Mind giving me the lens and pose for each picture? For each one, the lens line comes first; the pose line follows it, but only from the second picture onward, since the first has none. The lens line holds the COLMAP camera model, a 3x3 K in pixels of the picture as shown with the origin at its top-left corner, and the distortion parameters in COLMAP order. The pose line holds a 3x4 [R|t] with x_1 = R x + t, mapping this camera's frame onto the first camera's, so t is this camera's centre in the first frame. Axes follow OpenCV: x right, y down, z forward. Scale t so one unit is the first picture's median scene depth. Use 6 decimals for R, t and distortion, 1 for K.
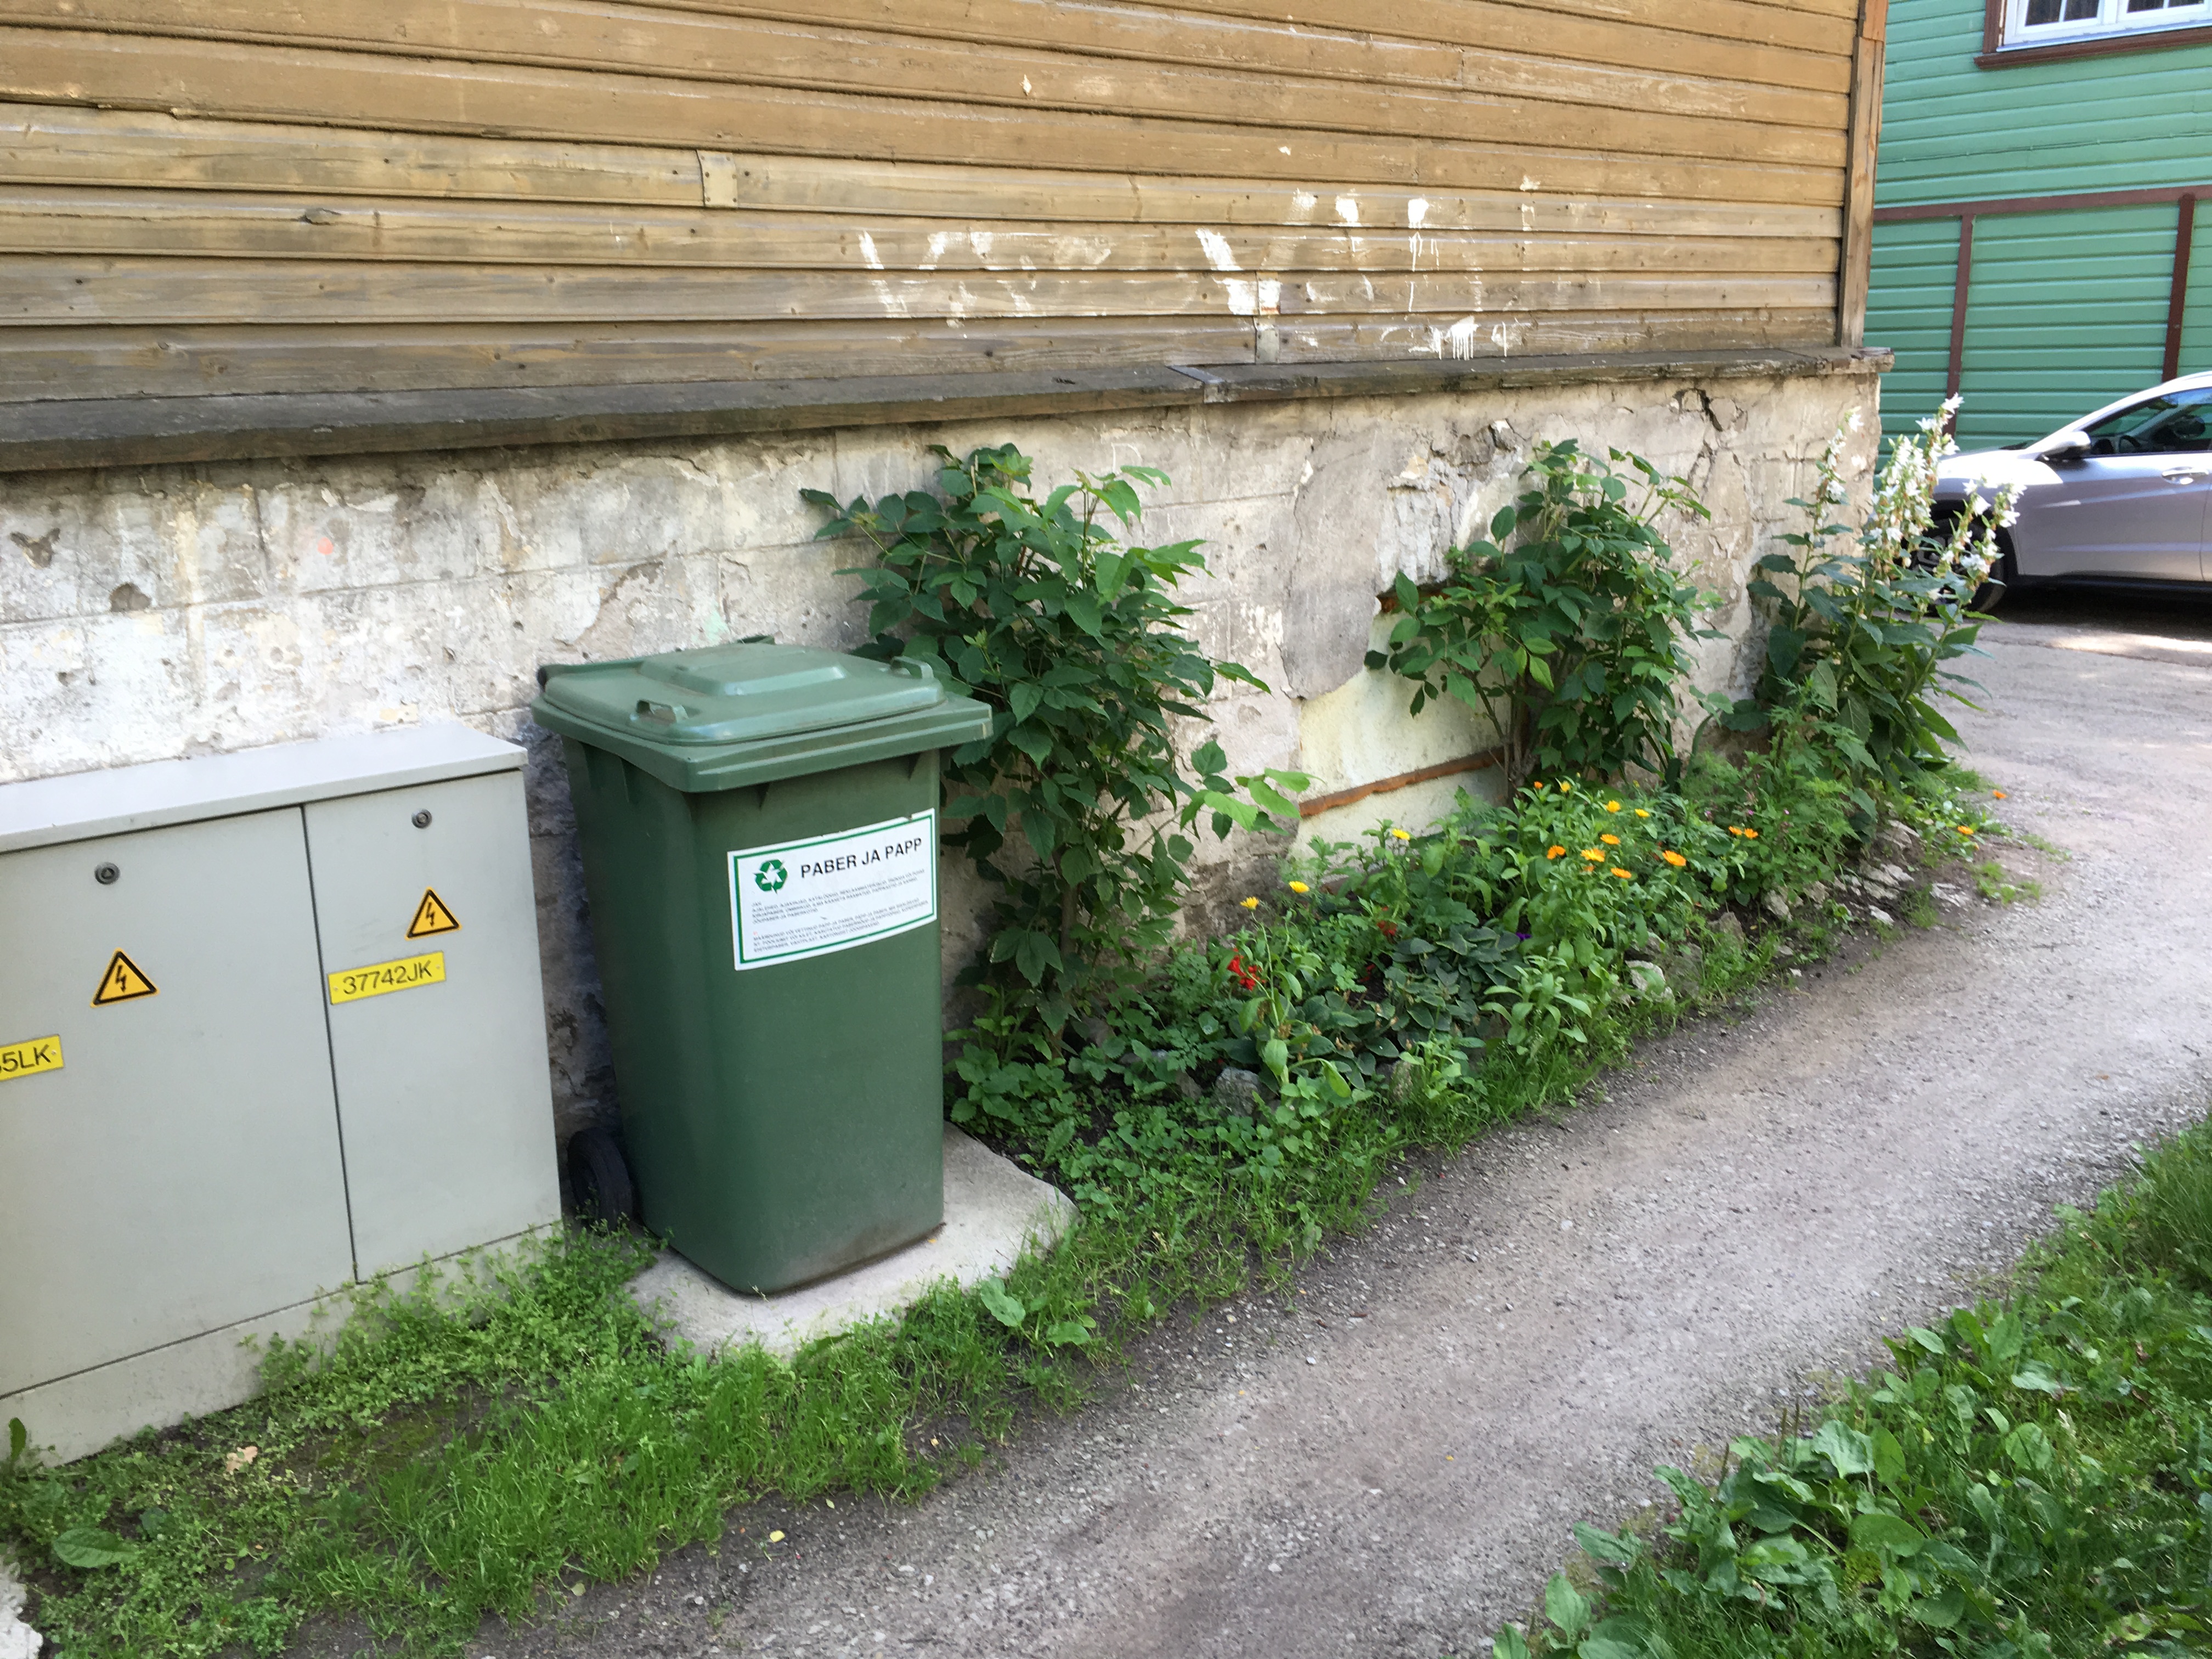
lens RADIAL K [[1896.4, 0, 1106.0], [0, 1896.4, 829.5], [0, 0, 1]] dist [0.083785, -0.115793]
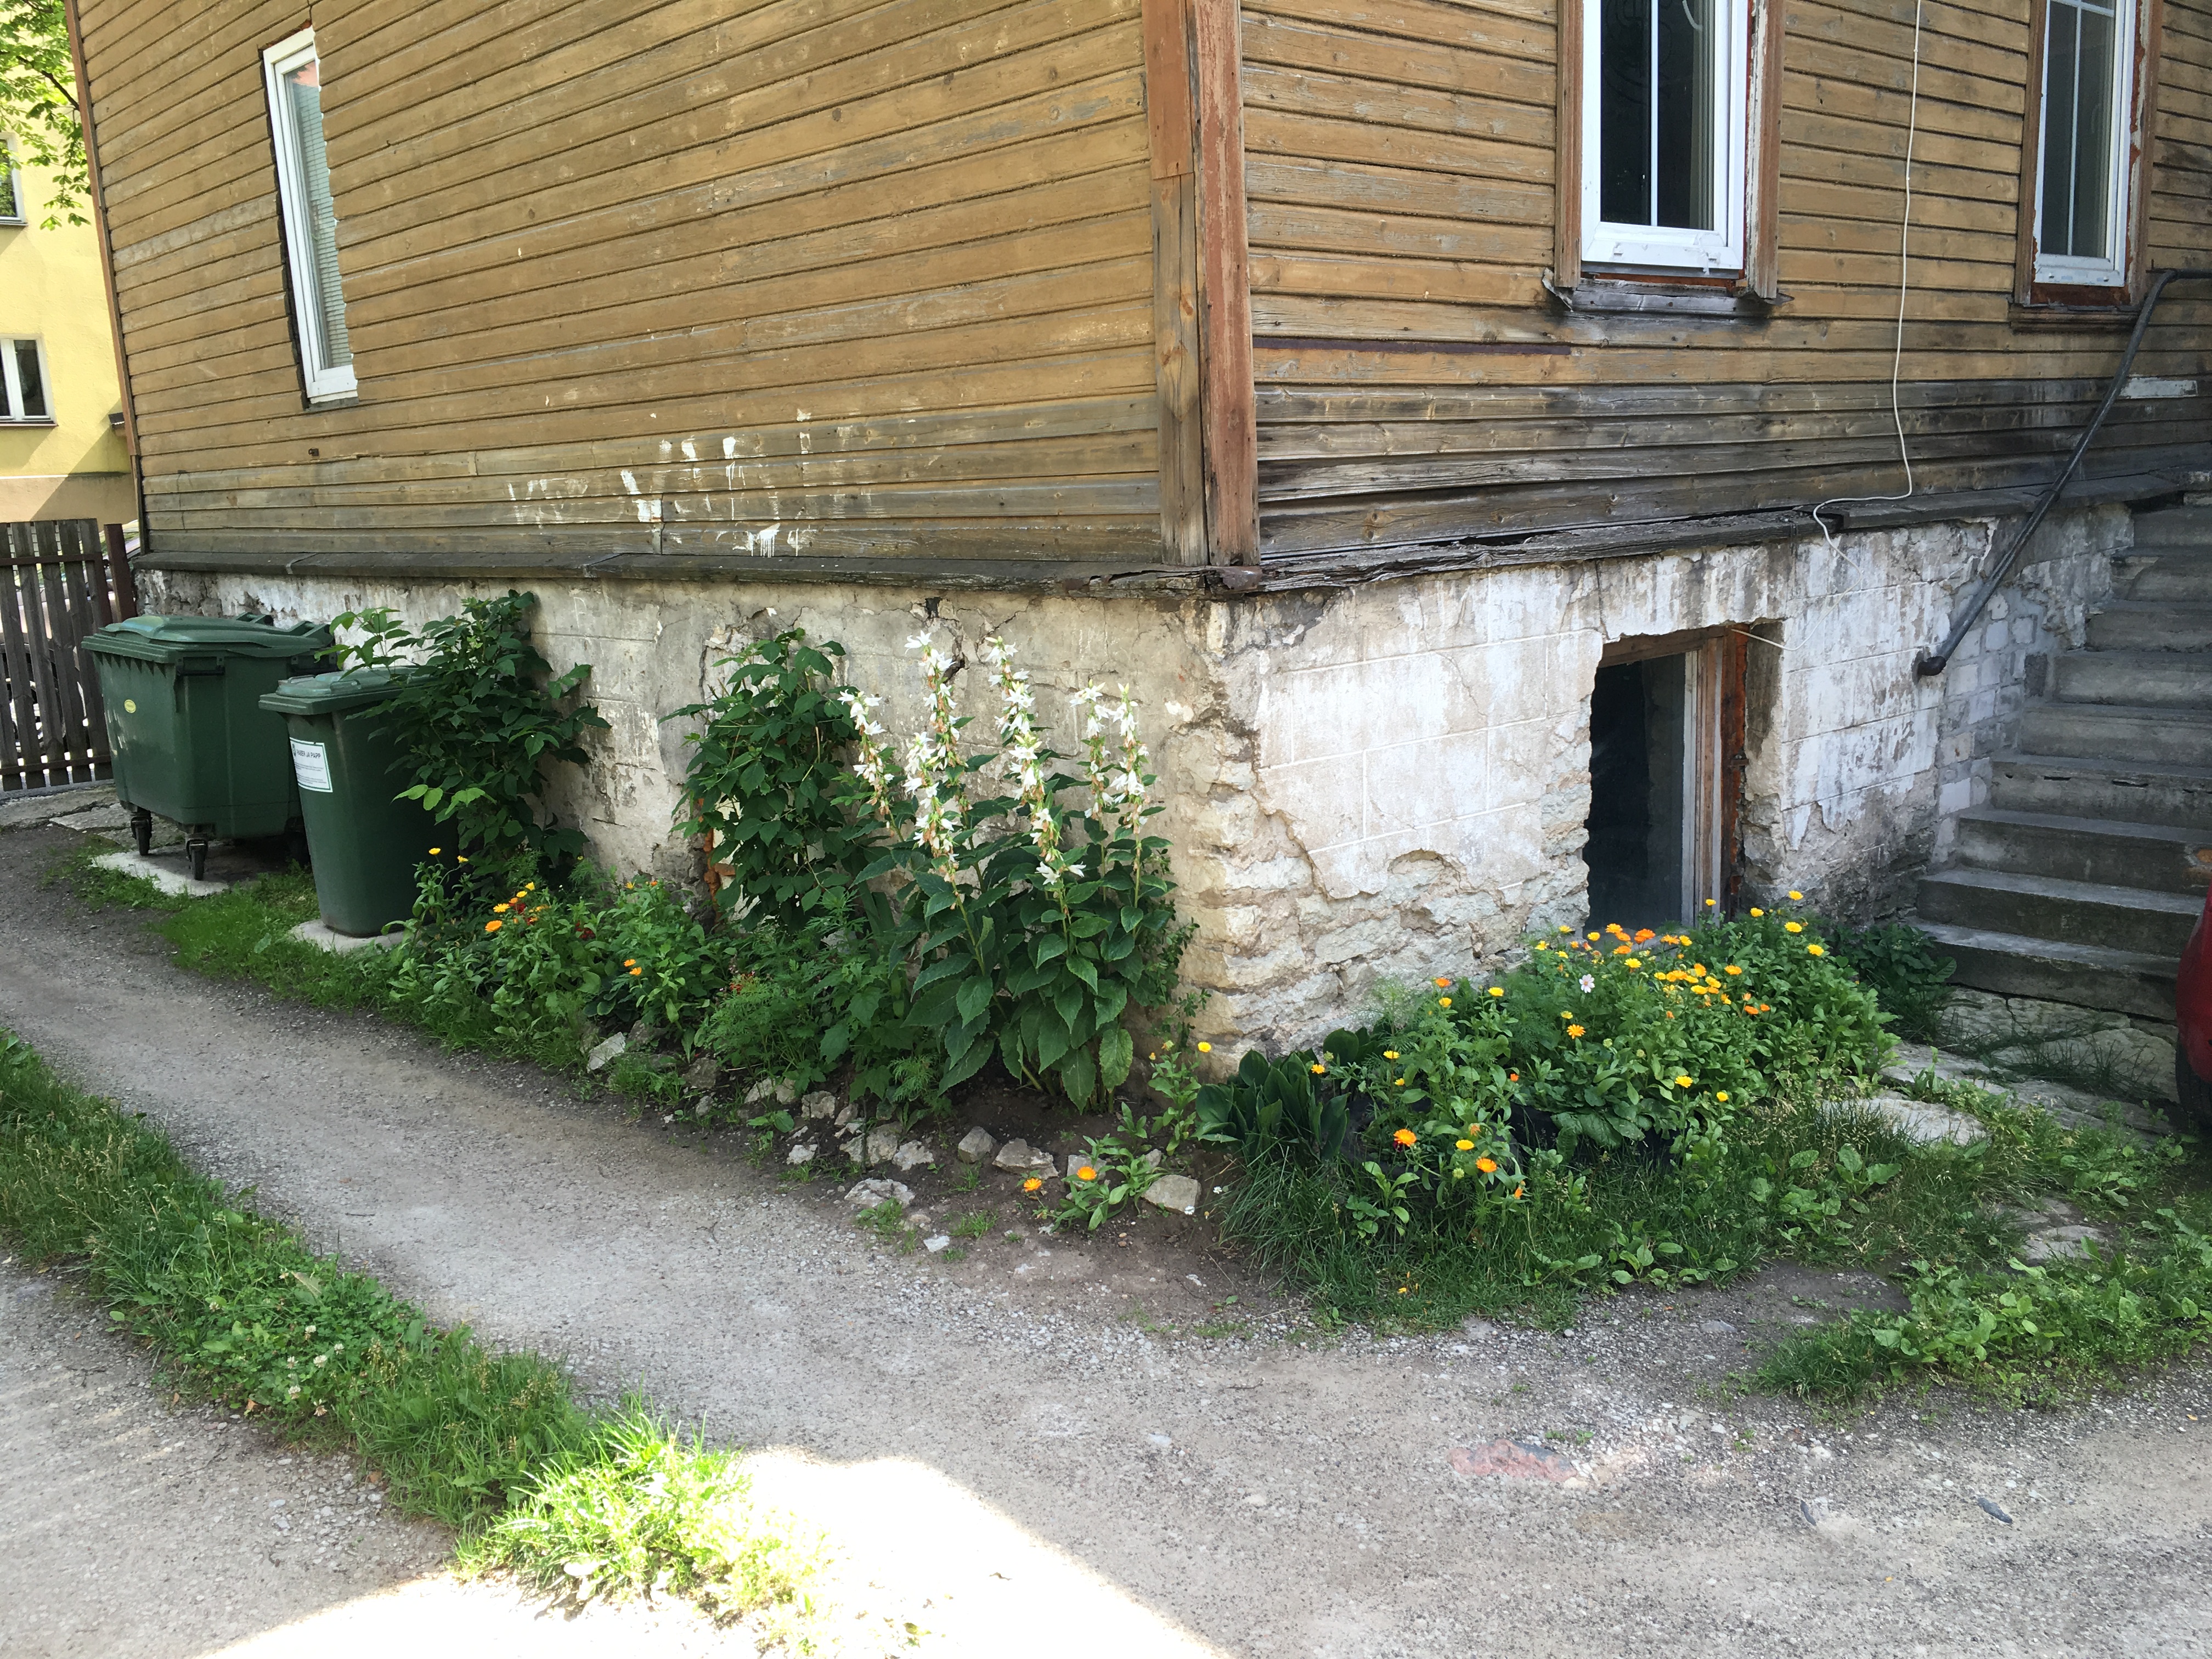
lens RADIAL K [[1896.4, 0, 1106.0], [0, 1896.4, 829.5], [0, 0, 1]] dist [0.083785, -0.115793]
pose [[0.019518, 0.201006, -0.979396, 1.530304], [-0.207055, 0.959158, 0.192726, -0.381079], [0.978135, 0.199027, 0.060340, 1.240903]]
